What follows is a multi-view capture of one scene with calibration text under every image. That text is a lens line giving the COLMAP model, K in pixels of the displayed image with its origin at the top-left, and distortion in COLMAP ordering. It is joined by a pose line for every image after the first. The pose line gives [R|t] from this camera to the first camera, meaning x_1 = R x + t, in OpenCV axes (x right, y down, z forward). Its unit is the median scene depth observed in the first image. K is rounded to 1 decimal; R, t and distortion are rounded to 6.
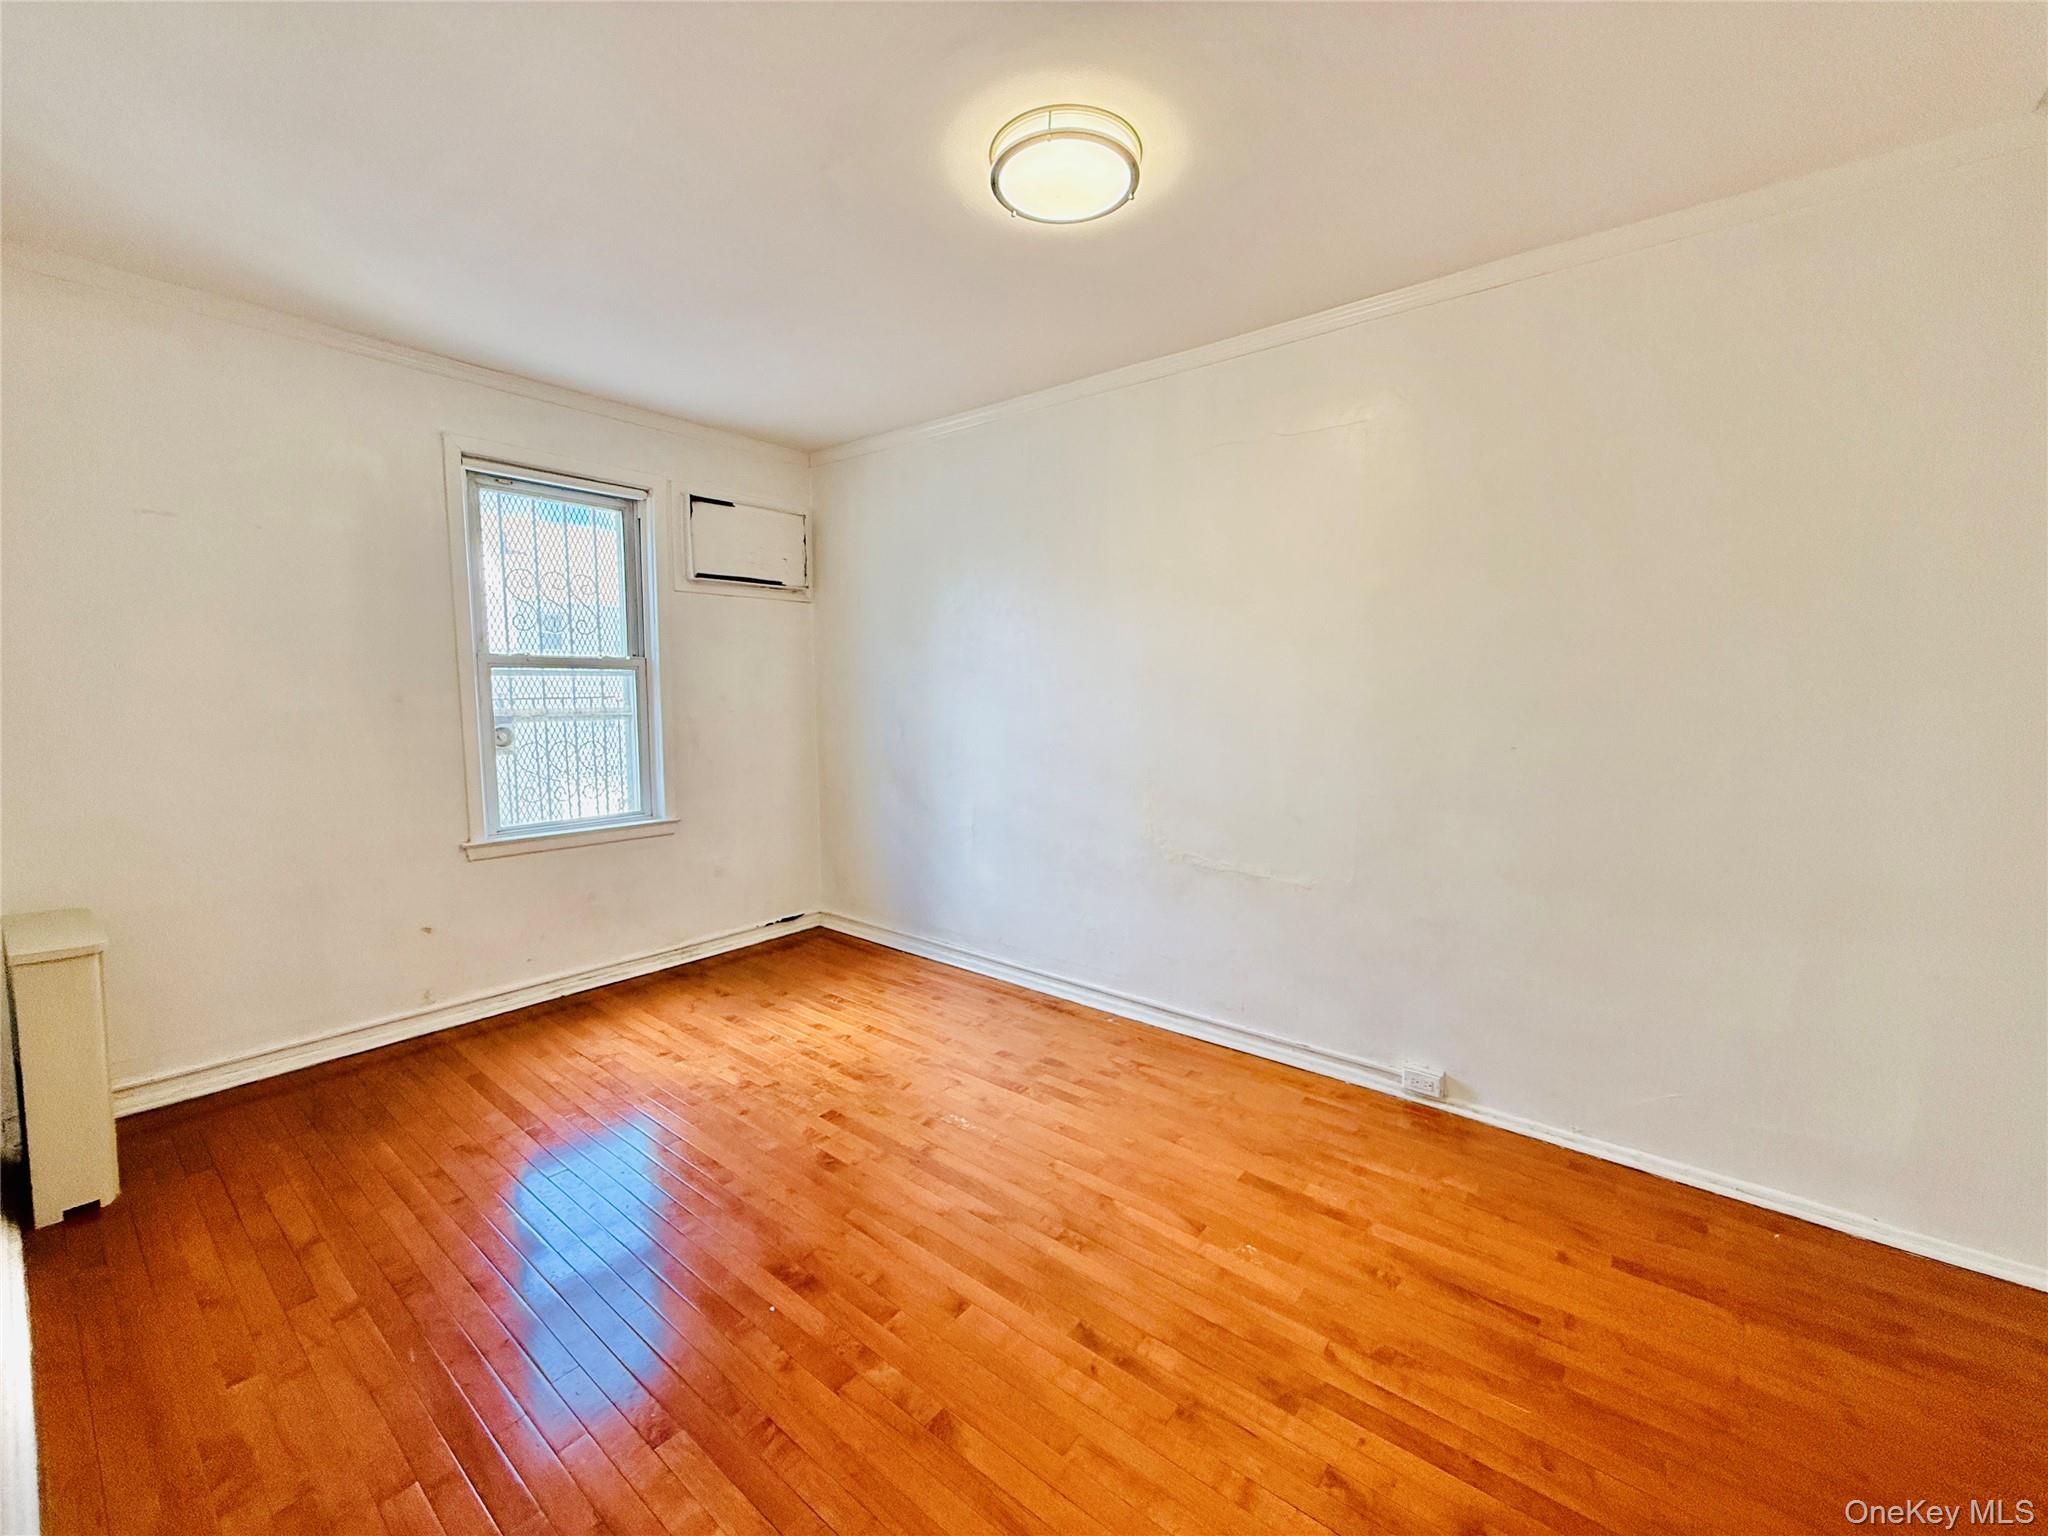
lens RADIAL K [[822.5, 0, 1024.0], [0, 822.5, 768.0], [0, 0, 1]] dist [-0.009040, 0.000037]
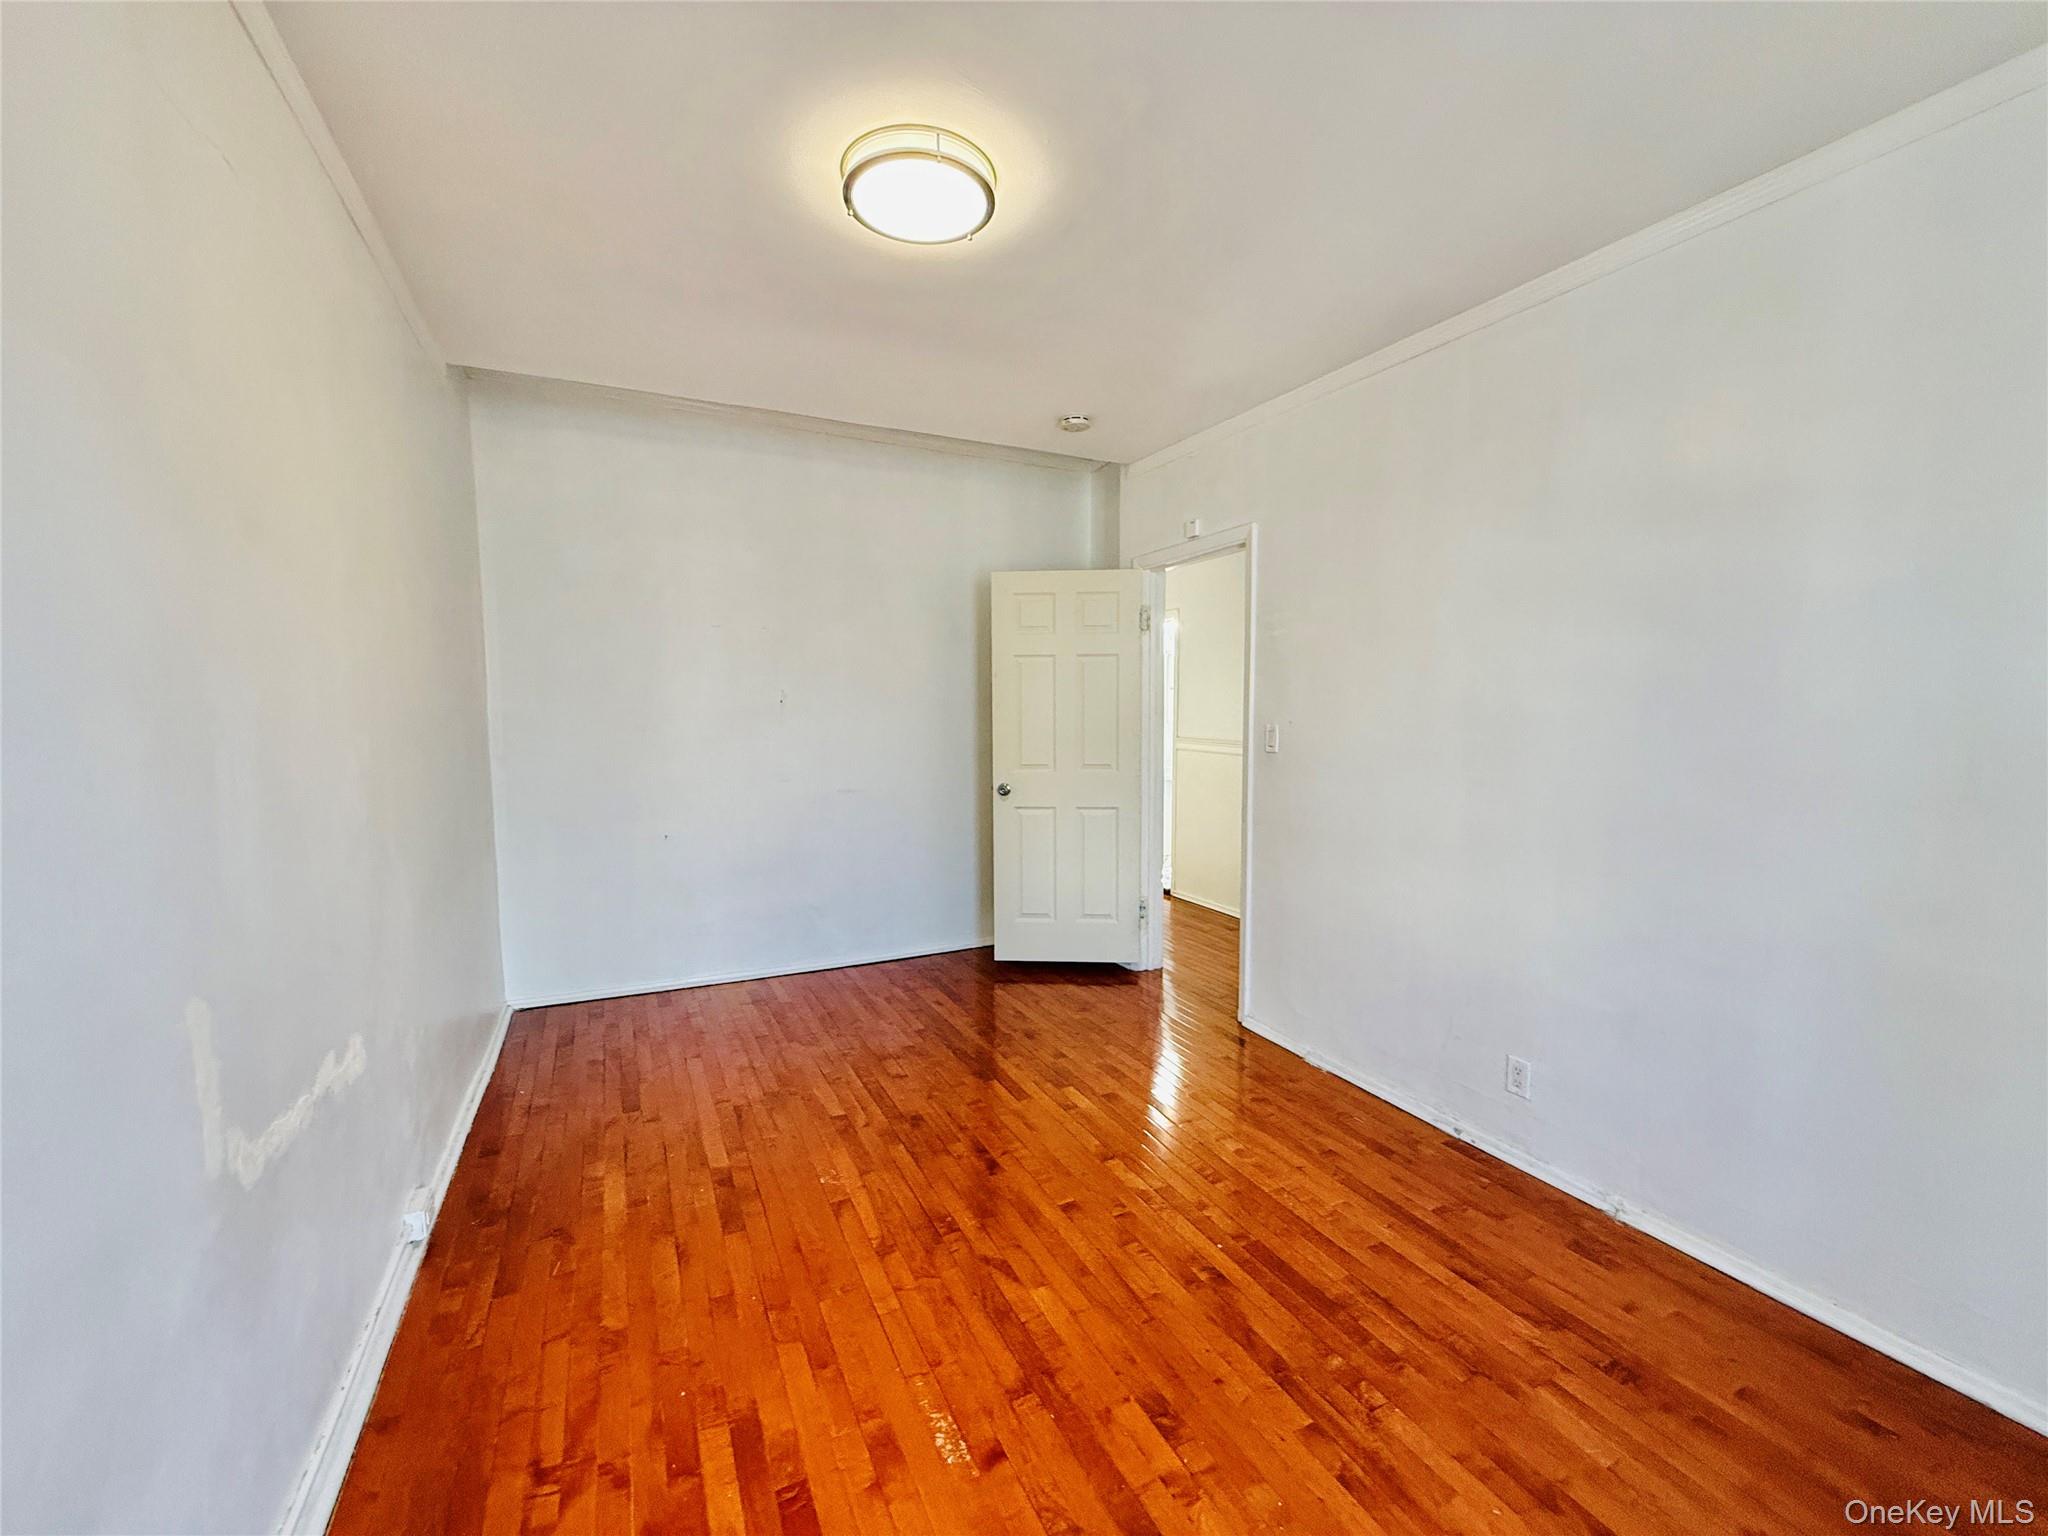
lens RADIAL K [[822.5, 0, 1024.0], [0, 822.5, 768.0], [0, 0, 1]] dist [-0.009040, 0.000037]
pose [[-0.908737, -0.031447, 0.416183, -0.449385], [0.041764, 0.985301, 0.165642, -0.185341], [-0.415275, 0.167906, -0.894066, 1.769957]]
